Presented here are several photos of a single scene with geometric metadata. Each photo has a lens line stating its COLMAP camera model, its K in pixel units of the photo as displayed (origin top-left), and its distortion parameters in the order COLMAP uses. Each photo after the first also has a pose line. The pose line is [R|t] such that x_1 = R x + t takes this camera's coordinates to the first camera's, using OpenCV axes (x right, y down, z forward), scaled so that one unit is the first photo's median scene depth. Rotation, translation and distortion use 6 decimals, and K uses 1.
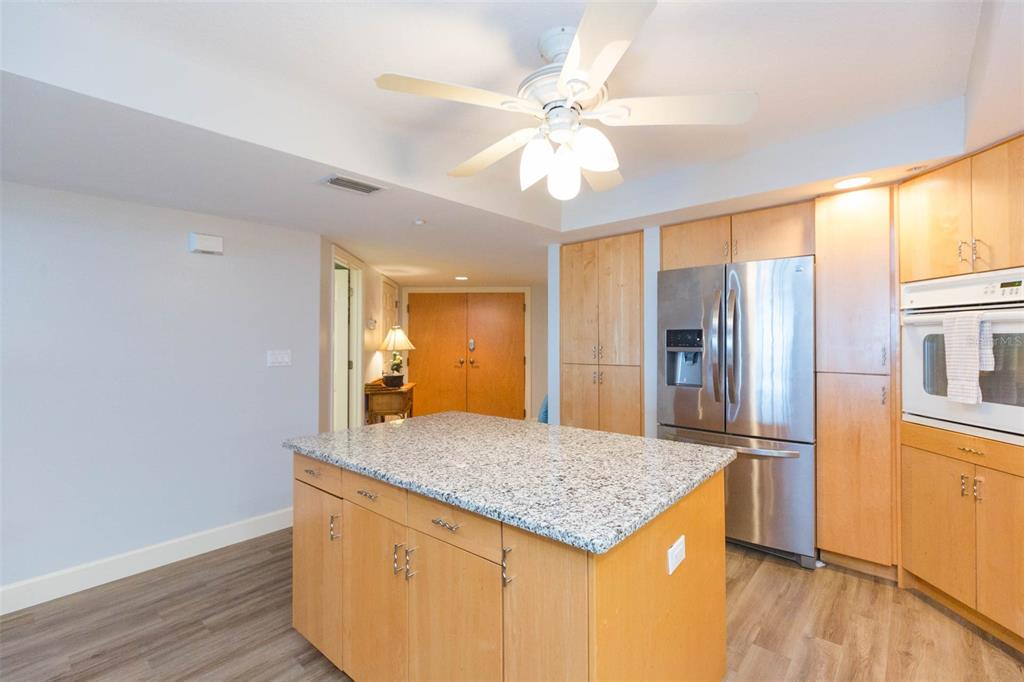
lens RADIAL K [[464.3, 0, 519.8], [0, 464.3, 333.2], [0, 0, 1]] dist [0.006182, -0.001116]
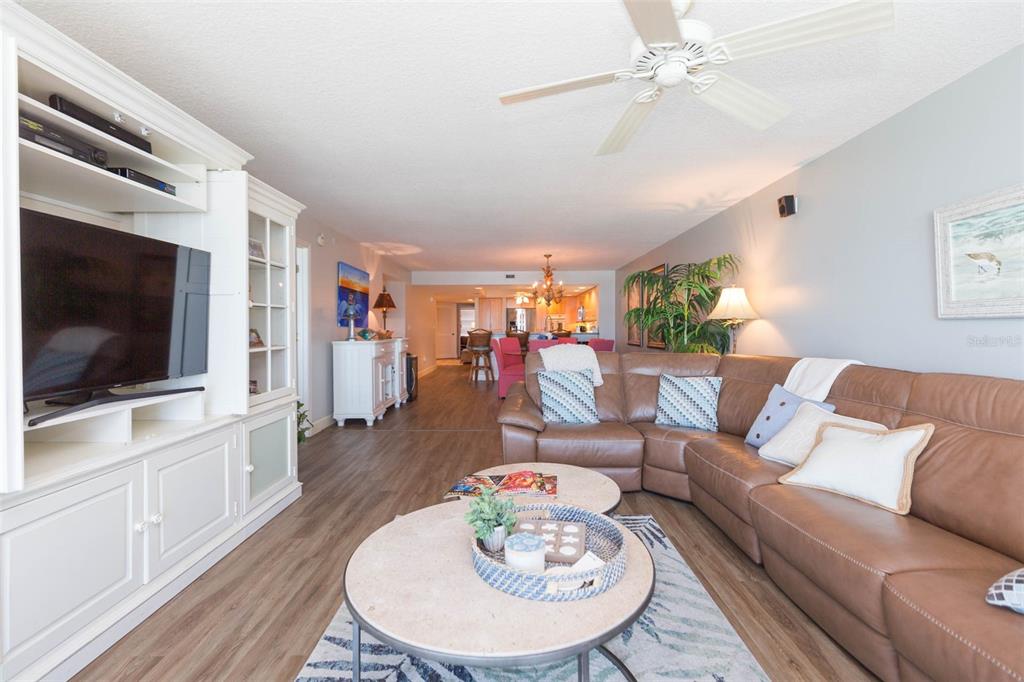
lens RADIAL K [[464.3, 0, 510.5], [0, 464.3, 323.6], [0, 0, 1]] dist [0.006182, -0.001116]
pose [[0.759564, 0.012243, 0.650318, -3.677938], [-0.014302, 0.999895, -0.002120, 0.038311], [-0.650276, -0.007691, 0.759659, -3.466940]]
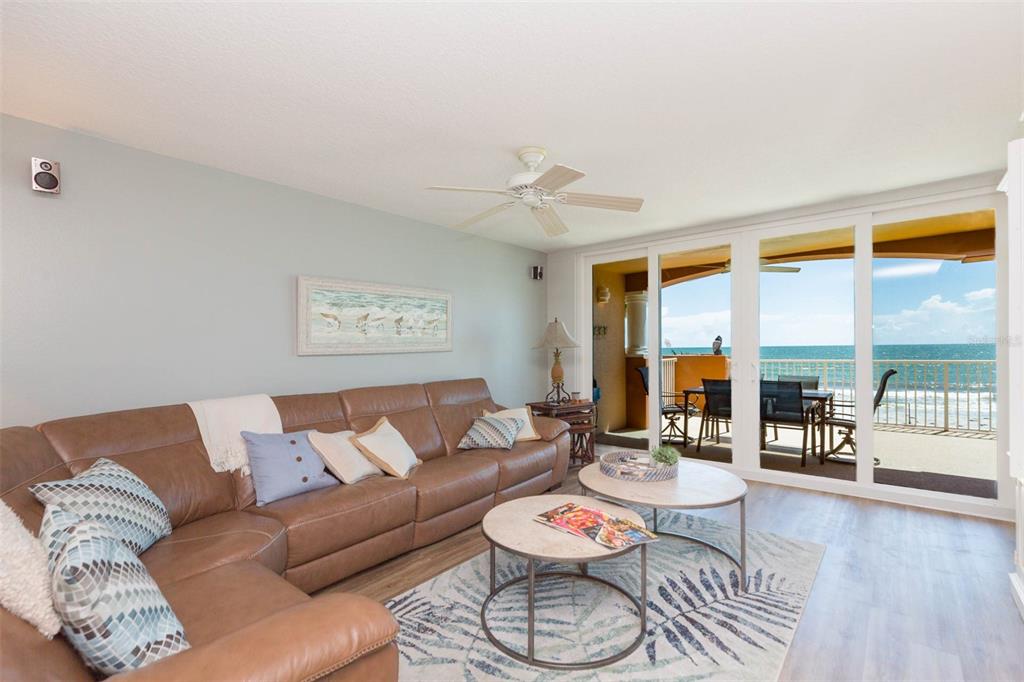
lens RADIAL K [[464.3, 0, 513.4], [0, 464.3, 349.6], [0, 0, 1]] dist [0.006182, -0.001116]
pose [[-0.999435, 0.023755, -0.023763, -2.919548], [0.024082, 0.999618, -0.013575, 0.029960], [0.023432, -0.014139, -0.999625, -1.876796]]
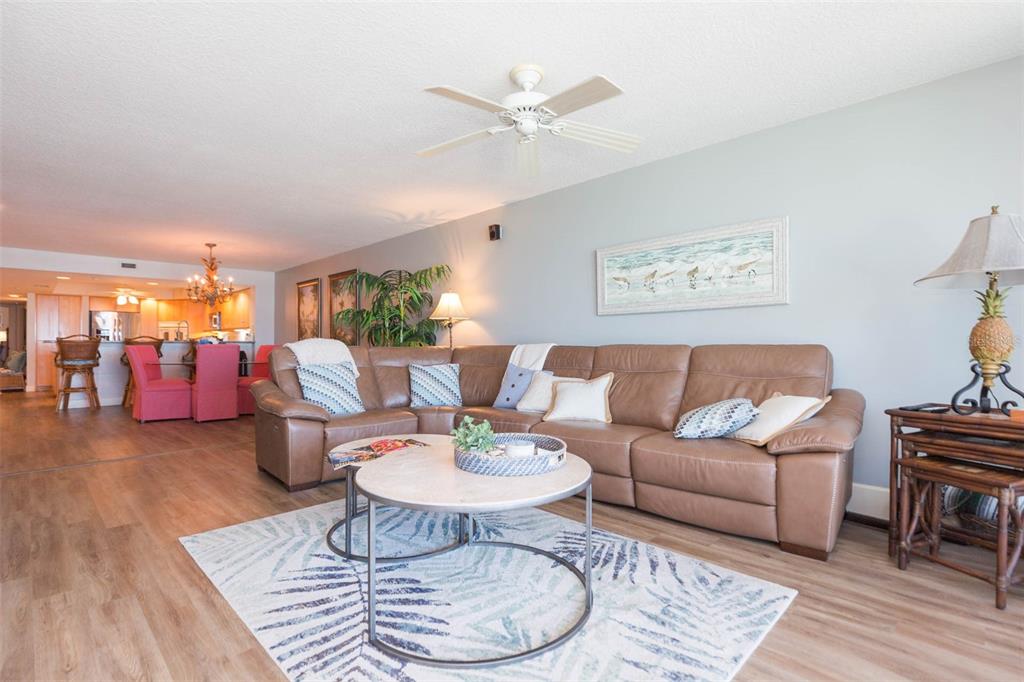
lens RADIAL K [[488.6, 0, 517.3], [0, 488.6, 343.3], [0, 0, 1]] dist [-0.009208, 0.000851]
pose [[0.063218, 0.009709, 0.997953, -4.099829], [-0.011004, 0.999899, -0.009031, 0.133529], [-0.997939, -0.010410, 0.063318, -3.120329]]
